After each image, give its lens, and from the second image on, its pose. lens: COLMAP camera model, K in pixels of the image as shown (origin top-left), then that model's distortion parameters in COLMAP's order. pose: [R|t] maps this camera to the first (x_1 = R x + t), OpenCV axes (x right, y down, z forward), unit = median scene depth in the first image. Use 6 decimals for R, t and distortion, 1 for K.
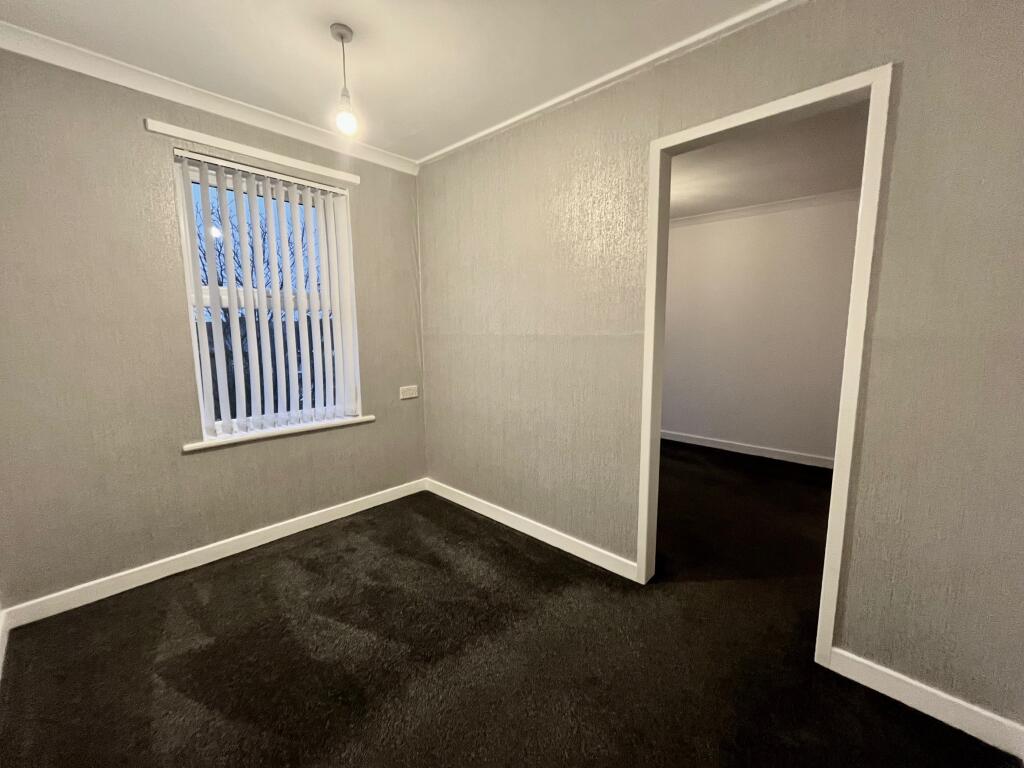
lens RADIAL K [[412.3, 0, 511.0], [0, 412.3, 383.3], [0, 0, 1]] dist [-0.000212, -0.000420]
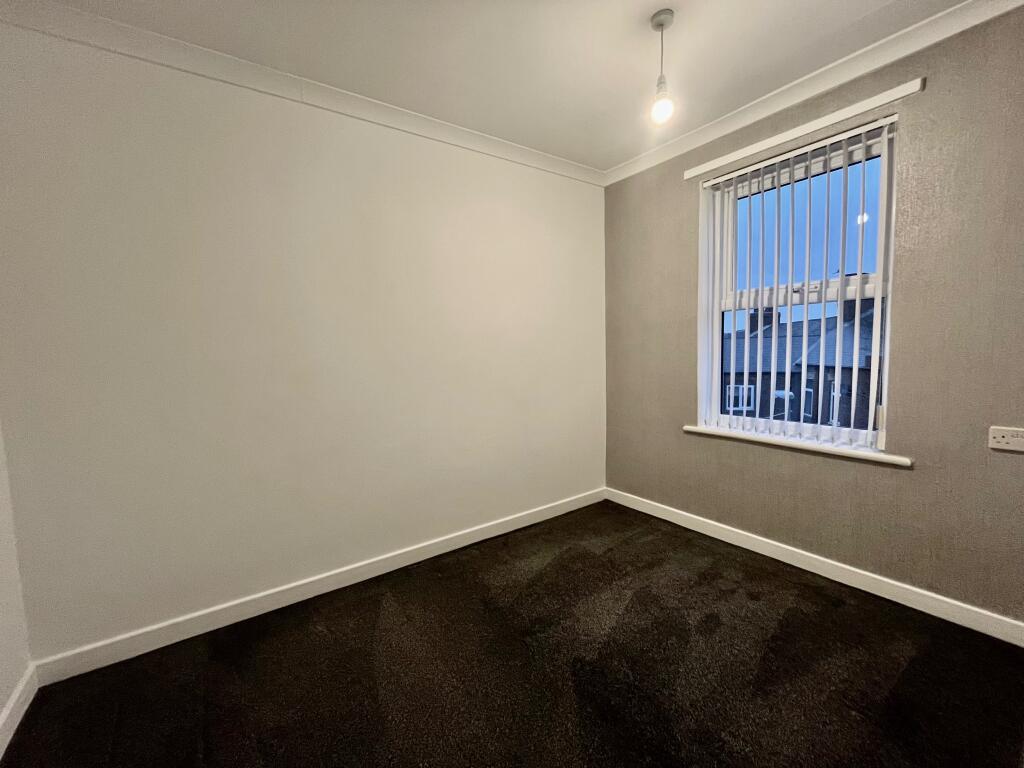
lens RADIAL K [[412.3, 0, 510.4], [0, 412.3, 382.7], [0, 0, 1]] dist [-0.000212, -0.000420]
pose [[-0.200492, 0.083018, -0.976172, 0.496364], [-0.094604, 0.990106, 0.103634, -0.054403], [0.975117, 0.113128, -0.190654, 0.685795]]
